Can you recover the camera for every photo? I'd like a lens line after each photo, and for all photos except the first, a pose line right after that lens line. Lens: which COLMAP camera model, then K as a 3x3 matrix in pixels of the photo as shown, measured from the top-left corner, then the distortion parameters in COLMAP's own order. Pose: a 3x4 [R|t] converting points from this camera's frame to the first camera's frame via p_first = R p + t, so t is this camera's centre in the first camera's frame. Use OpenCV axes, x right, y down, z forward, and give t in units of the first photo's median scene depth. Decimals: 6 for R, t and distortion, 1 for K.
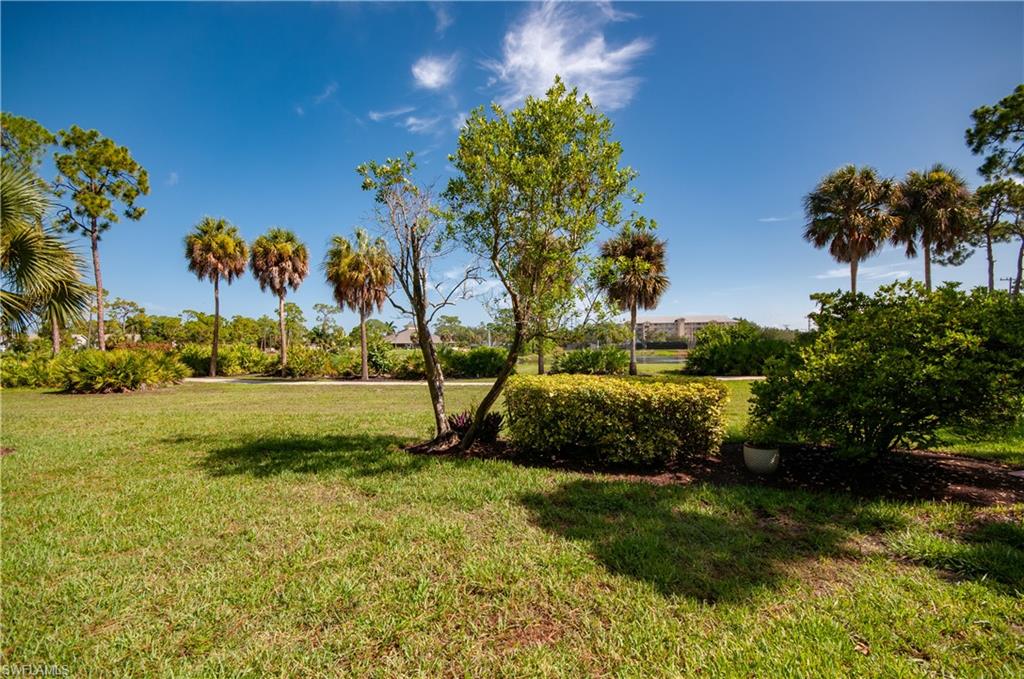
lens RADIAL K [[458.0, 0, 517.9], [0, 458.0, 349.6], [0, 0, 1]] dist [-0.002384, -0.000586]
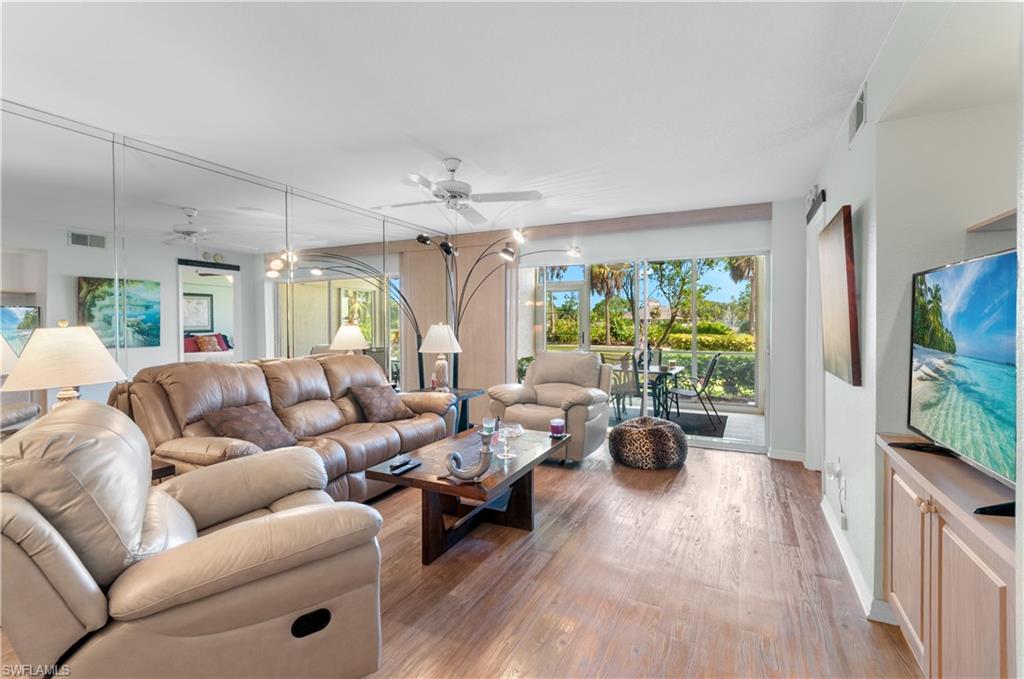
lens RADIAL K [[458.0, 0, 511.4], [0, 458.0, 330.0], [0, 0, 1]] dist [-0.002384, -0.000586]
pose [[0.863940, 0.015971, -0.503341, 0.104815], [-0.011104, 0.999858, 0.012667, 0.005225], [0.503472, -0.005355, 0.863995, -0.325576]]
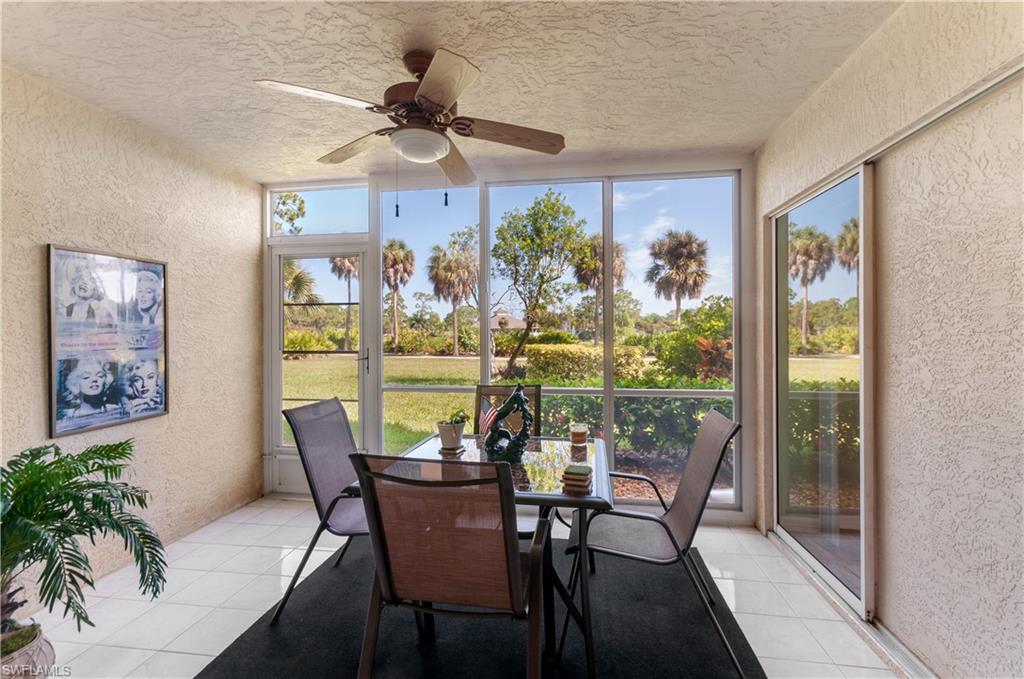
lens RADIAL K [[458.0, 0, 502.2], [0, 458.0, 333.2], [0, 0, 1]] dist [-0.002384, -0.000586]
pose [[0.974731, 0.008418, -0.223225, 0.072224], [-0.009501, 0.999948, -0.003779, 0.005551], [0.223181, 0.005804, 0.974760, -0.203163]]
